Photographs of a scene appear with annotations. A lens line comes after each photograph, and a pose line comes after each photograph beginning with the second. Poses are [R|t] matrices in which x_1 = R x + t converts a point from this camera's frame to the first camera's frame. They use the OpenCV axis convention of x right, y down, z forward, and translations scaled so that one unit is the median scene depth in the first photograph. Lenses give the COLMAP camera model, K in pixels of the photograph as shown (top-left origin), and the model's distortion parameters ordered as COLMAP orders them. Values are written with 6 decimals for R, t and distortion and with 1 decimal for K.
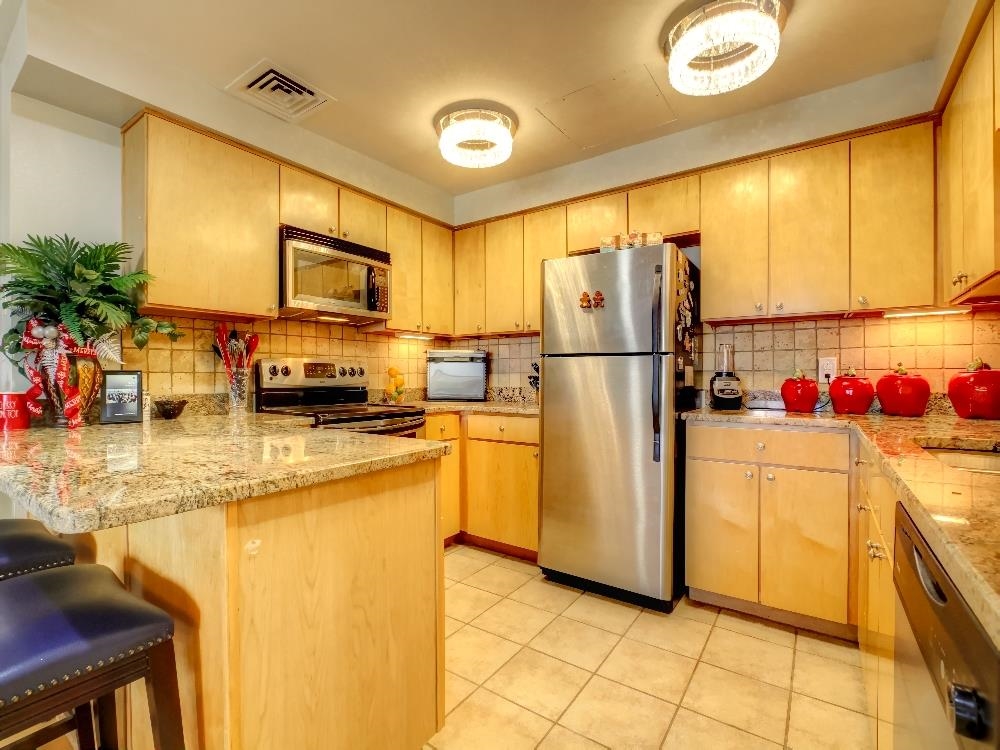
lens RADIAL K [[462.2, 0, 495.2], [0, 462.2, 375.0], [0, 0, 1]] dist [-0.012050, -0.000397]
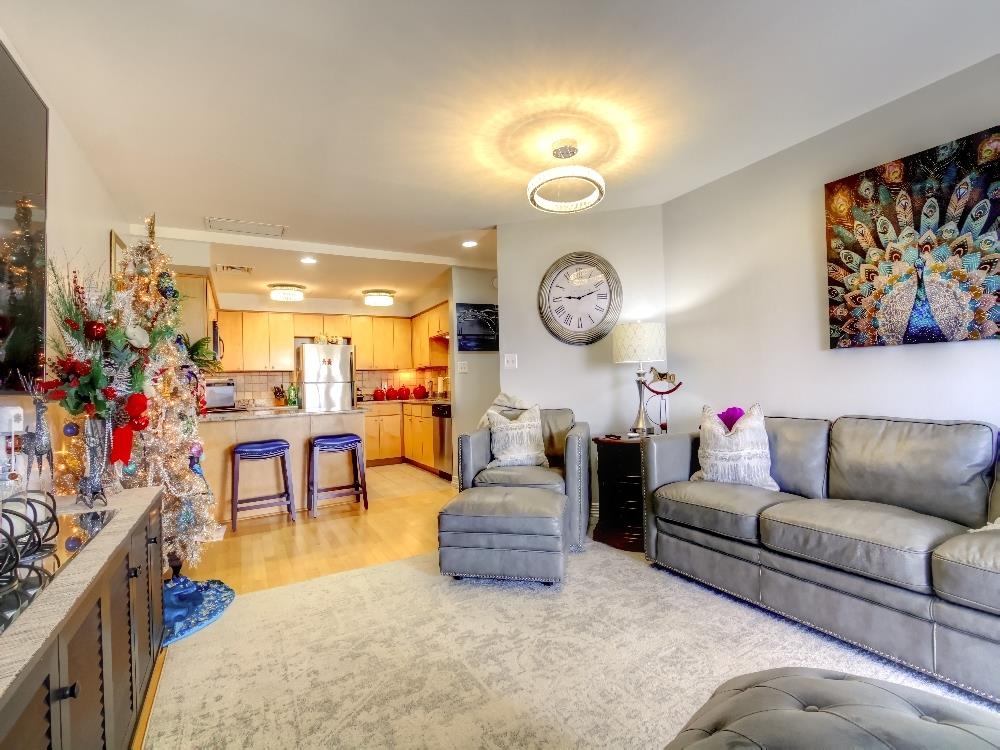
lens RADIAL K [[462.2, 0, 495.2], [0, 462.2, 375.0], [0, 0, 1]] dist [-0.012050, -0.000397]
pose [[0.430556, 0.003622, 0.902557, -1.786160], [0.032756, 0.999270, -0.019635, -0.003542], [-0.901969, 0.038018, 0.430123, -1.024280]]
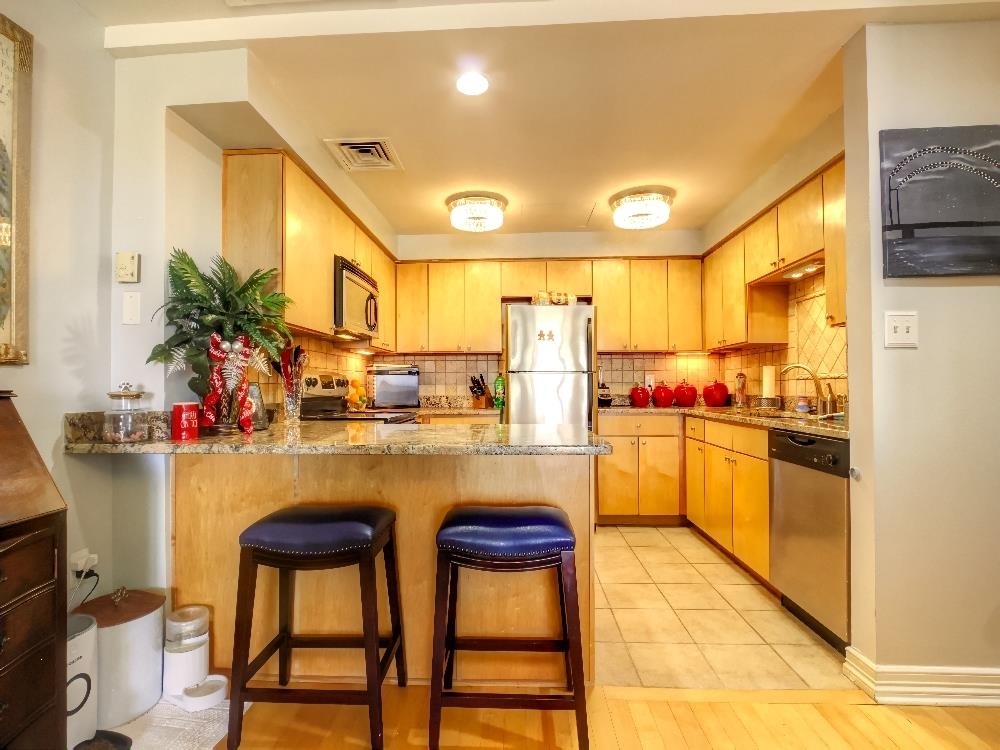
lens RADIAL K [[462.2, 0, 495.2], [0, 462.2, 375.0], [0, 0, 1]] dist [-0.012050, -0.000397]
pose [[0.841954, 0.010733, 0.539442, -0.751128], [0.001822, 0.999740, -0.022736, -0.000695], [-0.539546, 0.020125, 0.841716, -0.180882]]
